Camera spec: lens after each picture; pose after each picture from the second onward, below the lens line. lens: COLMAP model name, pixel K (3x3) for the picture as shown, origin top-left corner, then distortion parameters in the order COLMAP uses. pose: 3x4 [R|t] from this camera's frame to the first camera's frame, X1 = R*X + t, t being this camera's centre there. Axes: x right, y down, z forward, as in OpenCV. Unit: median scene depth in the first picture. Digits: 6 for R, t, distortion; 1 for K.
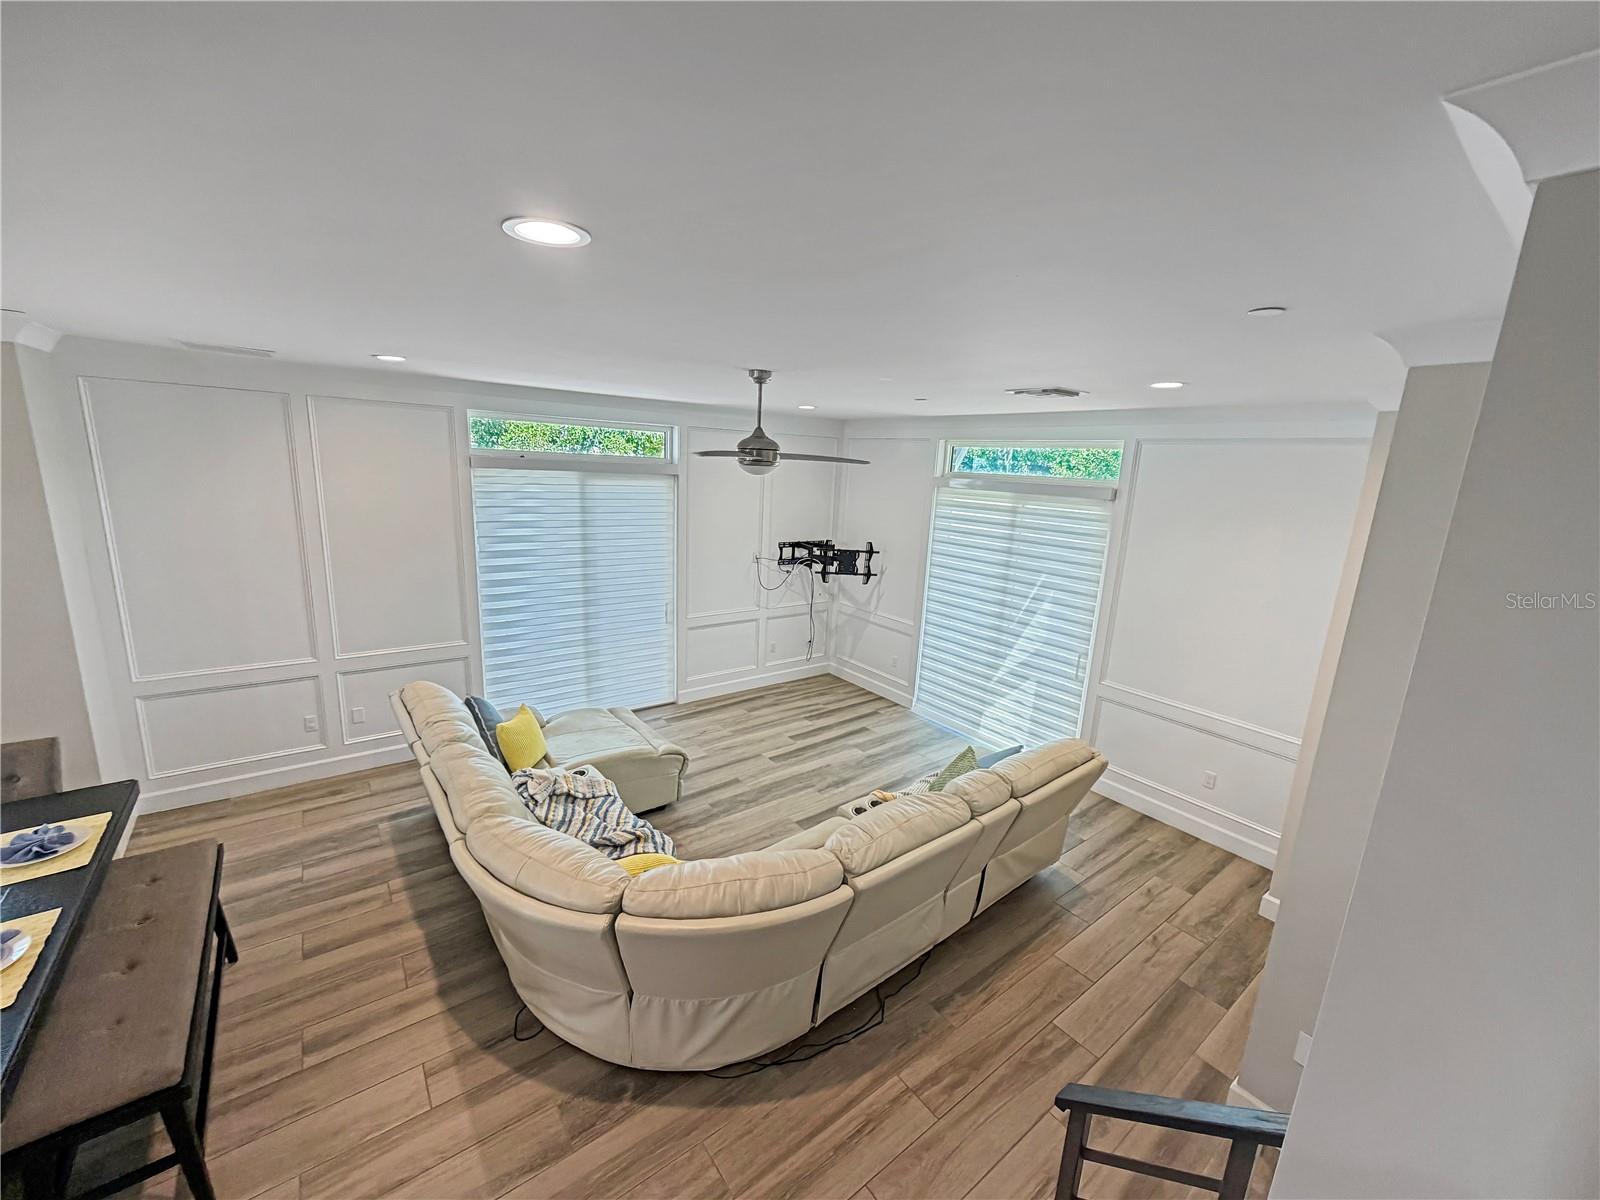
lens RADIAL K [[628.9, 0, 828.5], [0, 628.9, 604.3], [0, 0, 1]] dist [0.001558, -0.001932]
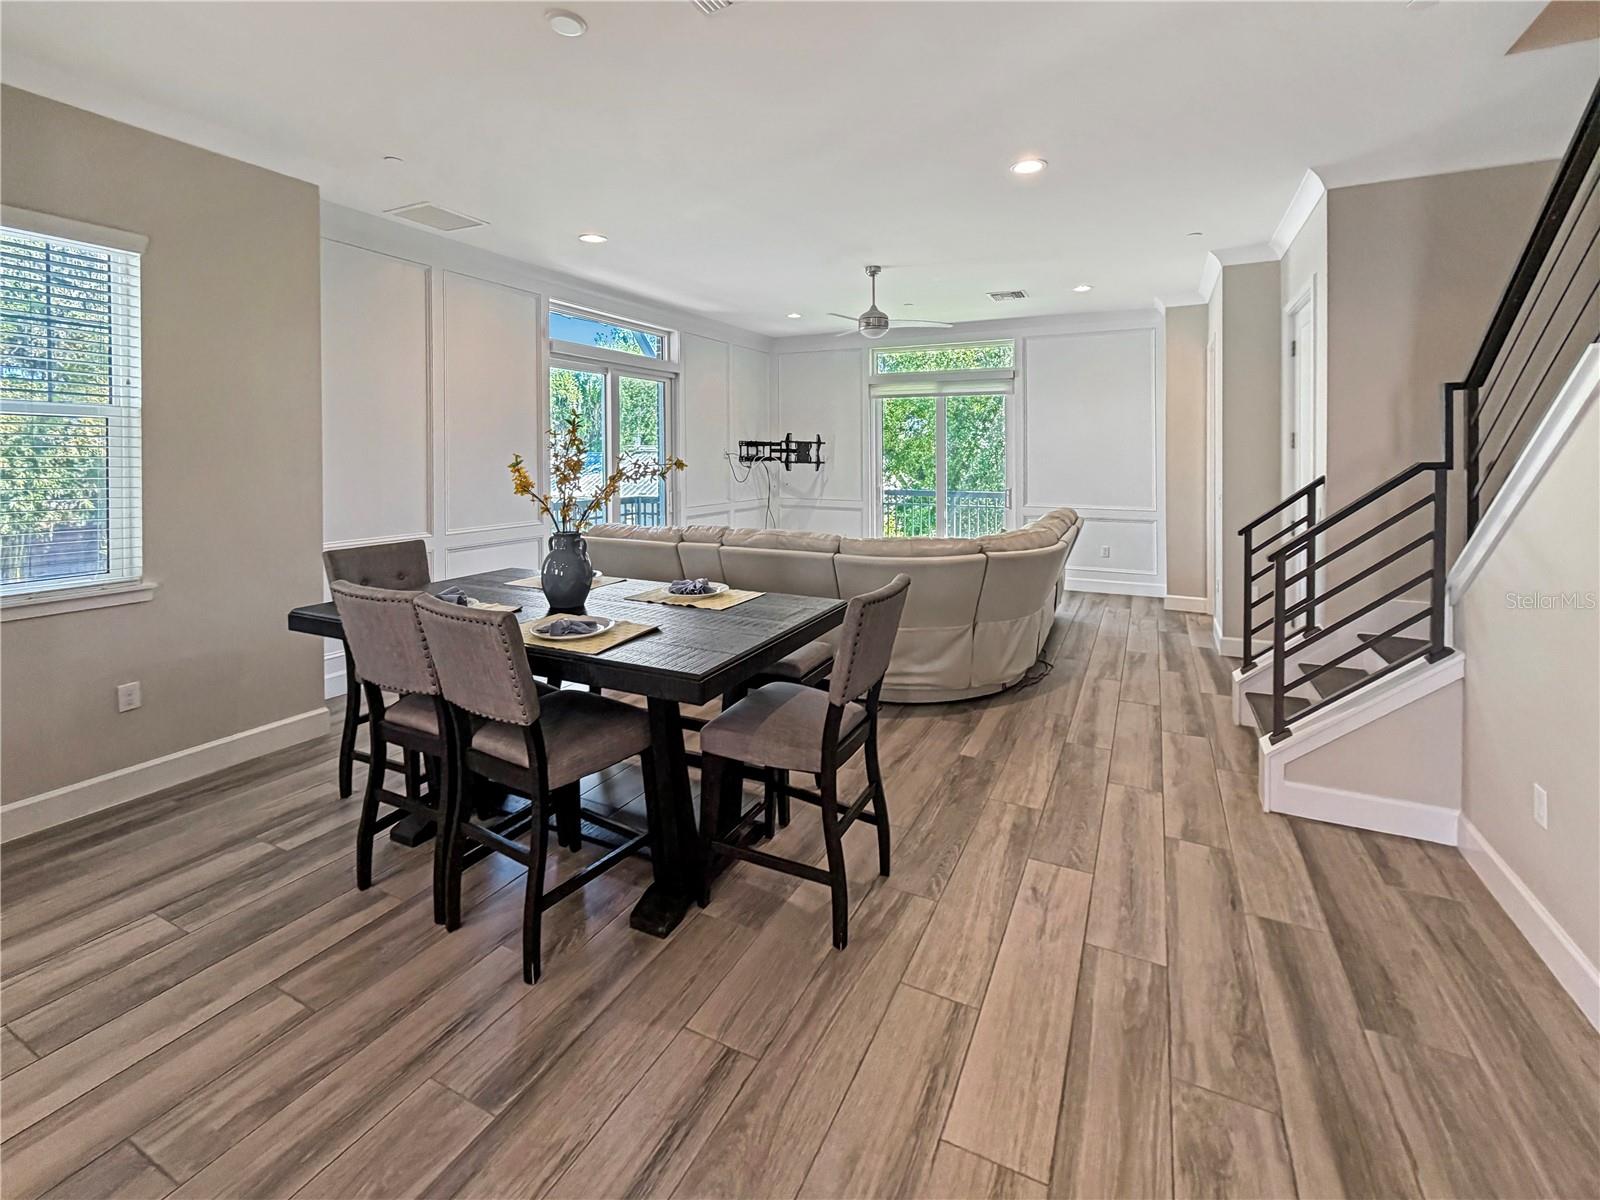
lens RADIAL K [[690.0, 0, 879.9], [0, 690.0, 452.0], [0, 0, 1]] dist [-0.018399, 0.000765]
pose [[0.871988, -0.058661, 0.485999, -0.463771], [0.154340, 0.975104, -0.159223, 0.155091], [-0.464560, 0.213850, 0.859333, -0.152325]]
